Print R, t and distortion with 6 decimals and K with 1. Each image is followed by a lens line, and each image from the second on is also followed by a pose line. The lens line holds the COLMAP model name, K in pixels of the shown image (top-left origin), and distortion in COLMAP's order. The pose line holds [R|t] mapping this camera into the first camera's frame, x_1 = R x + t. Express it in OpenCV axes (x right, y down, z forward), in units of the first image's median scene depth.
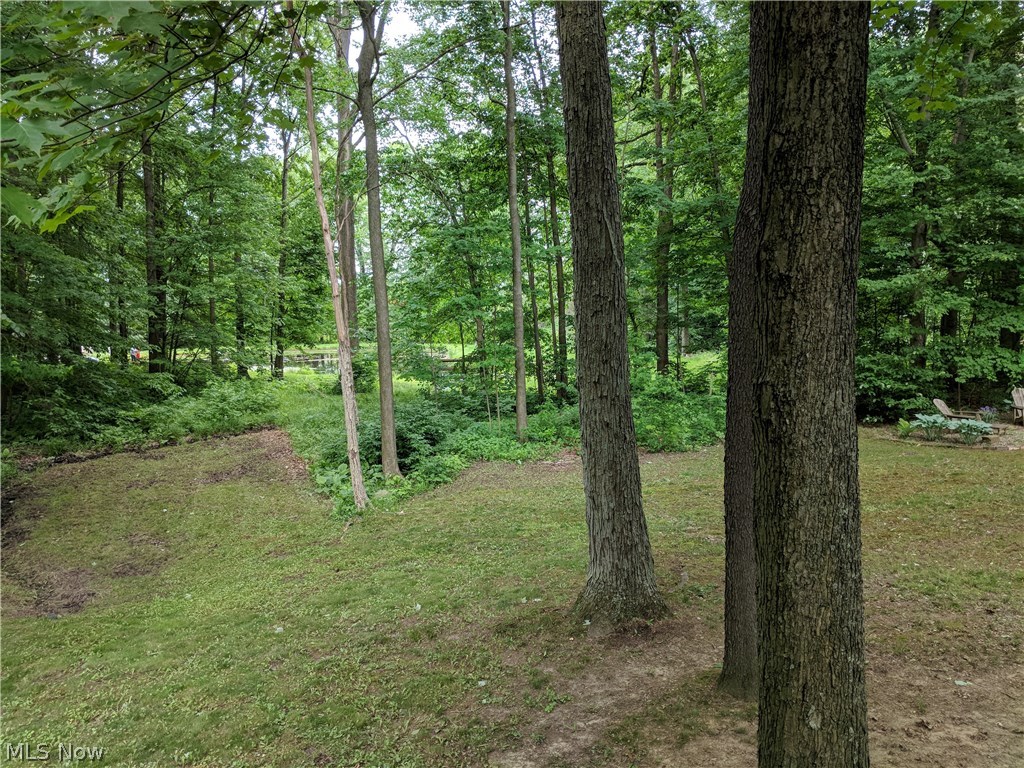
lens RADIAL K [[777.5, 0, 513.1], [0, 777.5, 387.4], [0, 0, 1]] dist [0.009860, -0.000540]
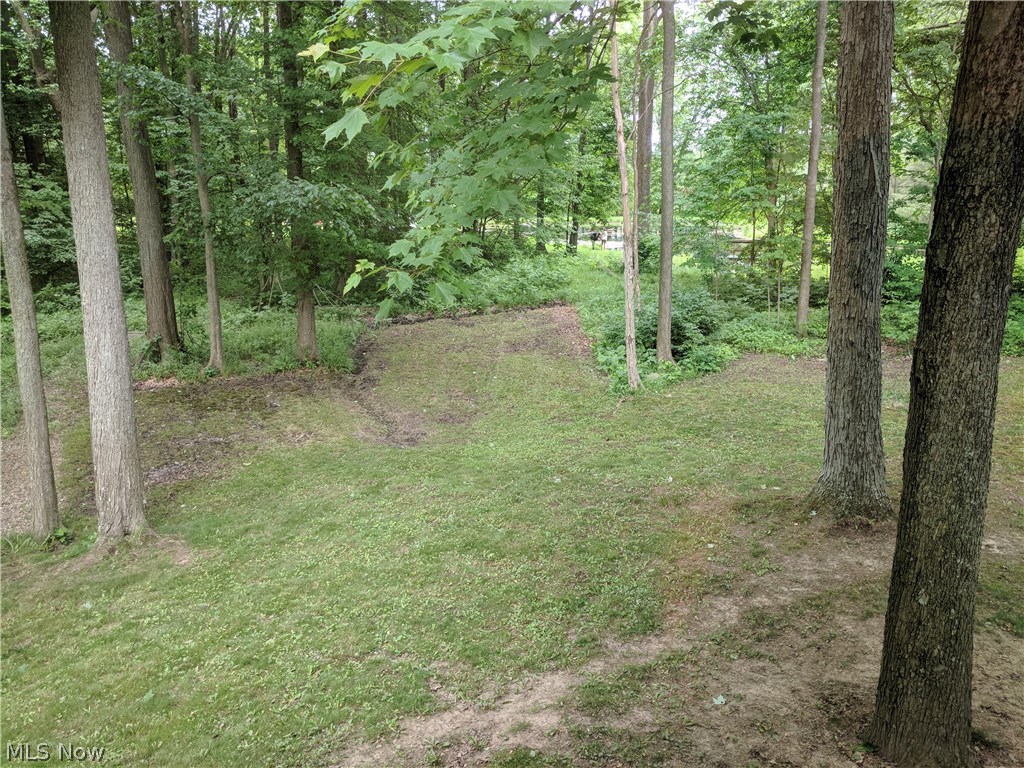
lens RADIAL K [[777.5, 0, 513.1], [0, 777.5, 387.4], [0, 0, 1]] dist [0.009860, -0.000540]
pose [[0.931972, 0.101858, -0.347927, 0.055870], [-0.043694, 0.984282, 0.171115, -0.050633], [0.359887, -0.144272, 0.921774, -0.167791]]
